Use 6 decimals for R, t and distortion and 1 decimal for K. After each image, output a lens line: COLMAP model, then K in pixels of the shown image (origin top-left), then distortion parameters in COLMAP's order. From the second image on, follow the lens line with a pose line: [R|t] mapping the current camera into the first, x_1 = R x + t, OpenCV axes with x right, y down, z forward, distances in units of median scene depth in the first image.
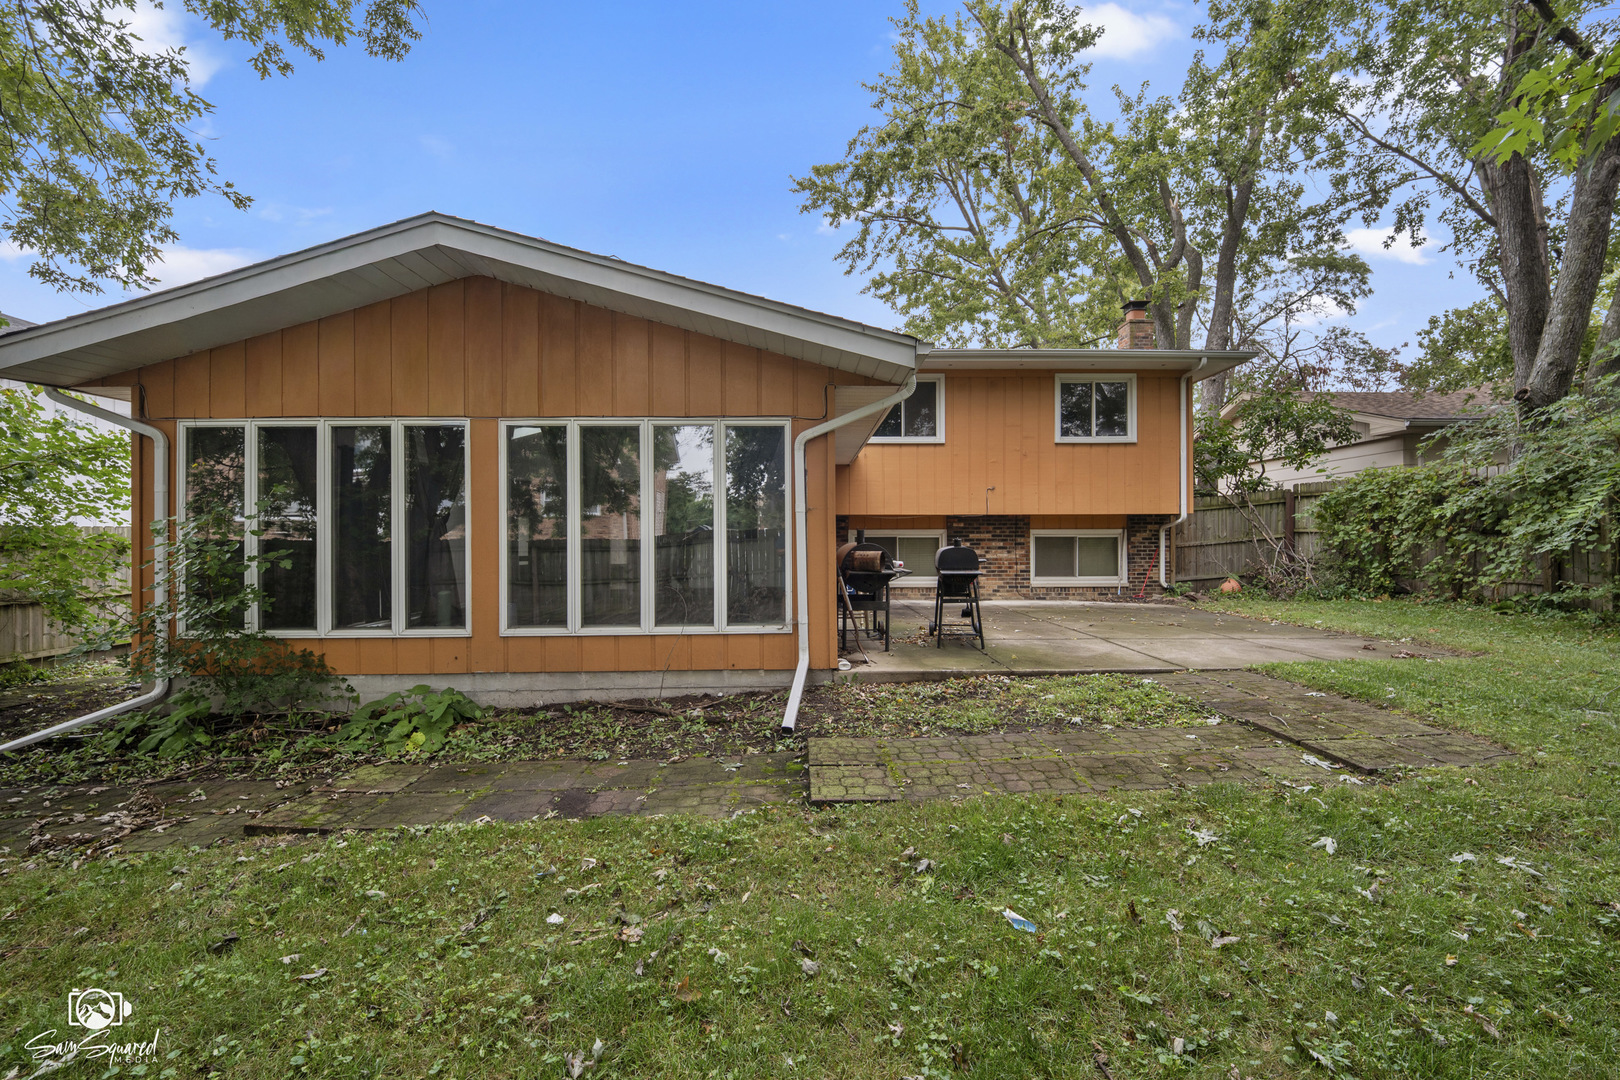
lens RADIAL K [[679.6, 0, 810.0], [0, 679.6, 540.0], [0, 0, 1]] dist [0.000584, -0.000040]
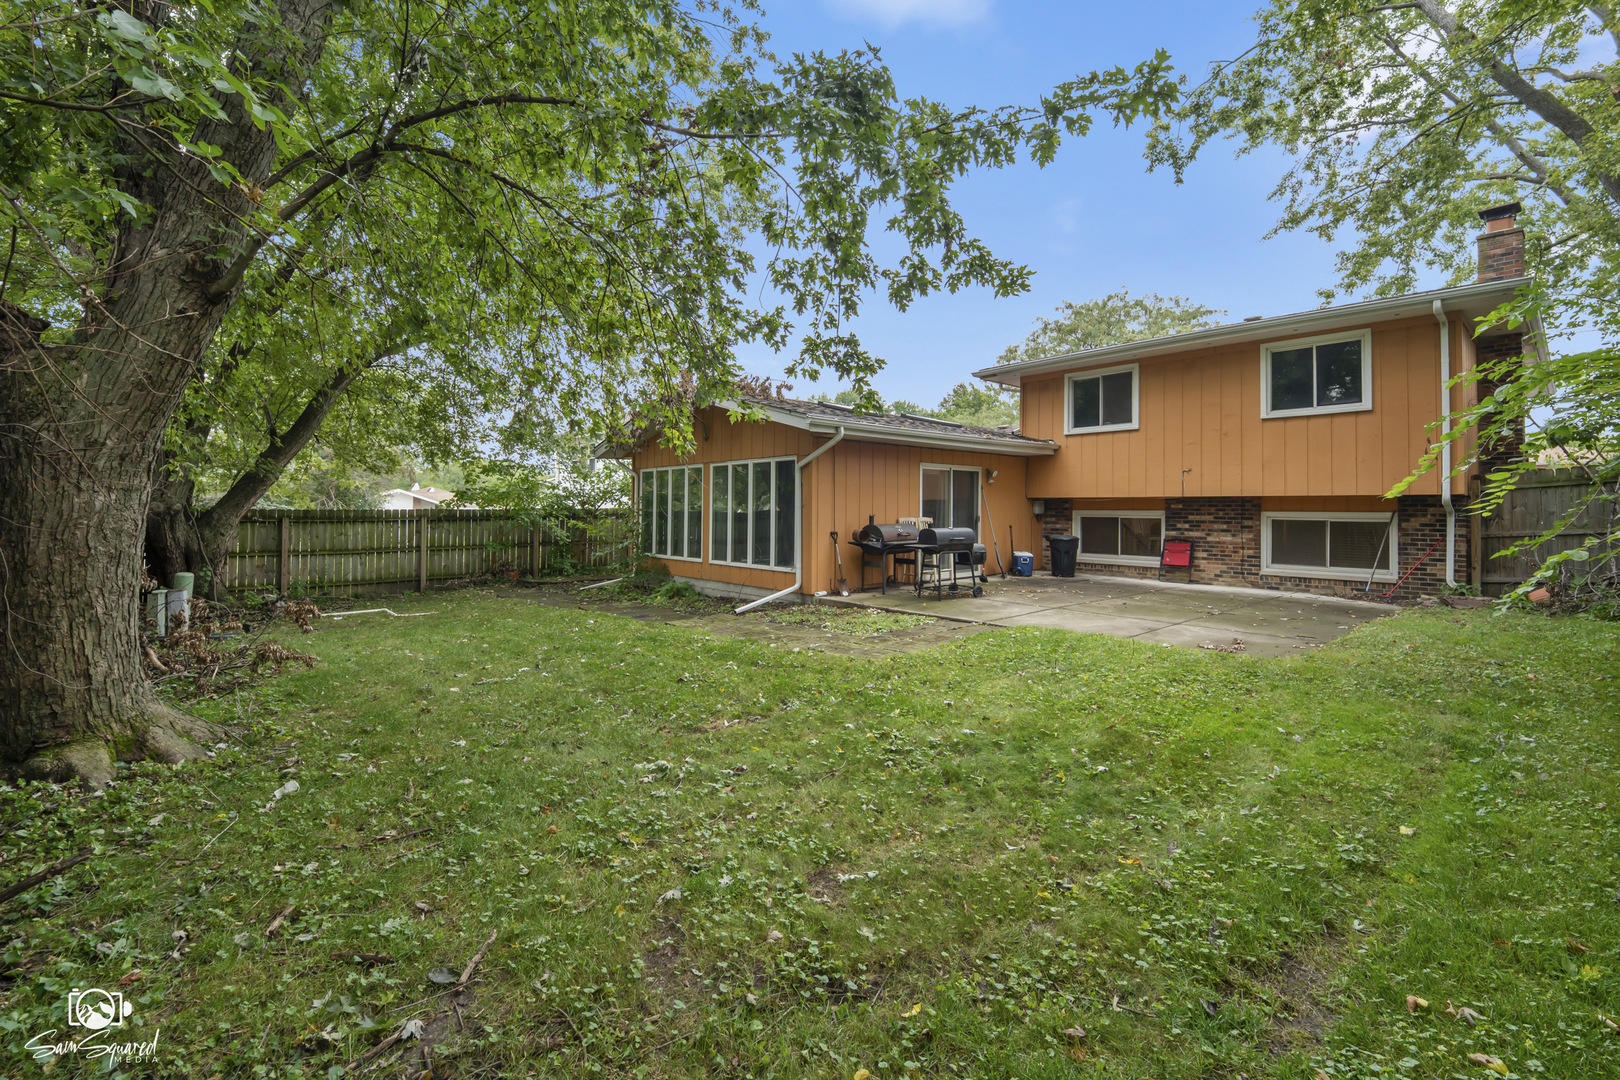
lens RADIAL K [[693.3, 0, 811.7], [0, 693.3, 504.4], [0, 0, 1]] dist [0.000137, -0.000013]
pose [[0.632371, 0.004744, -0.774651, 0.668600], [-0.006479, 0.999979, 0.000835, -0.022482], [0.774639, 0.004491, 0.632388, -0.063159]]
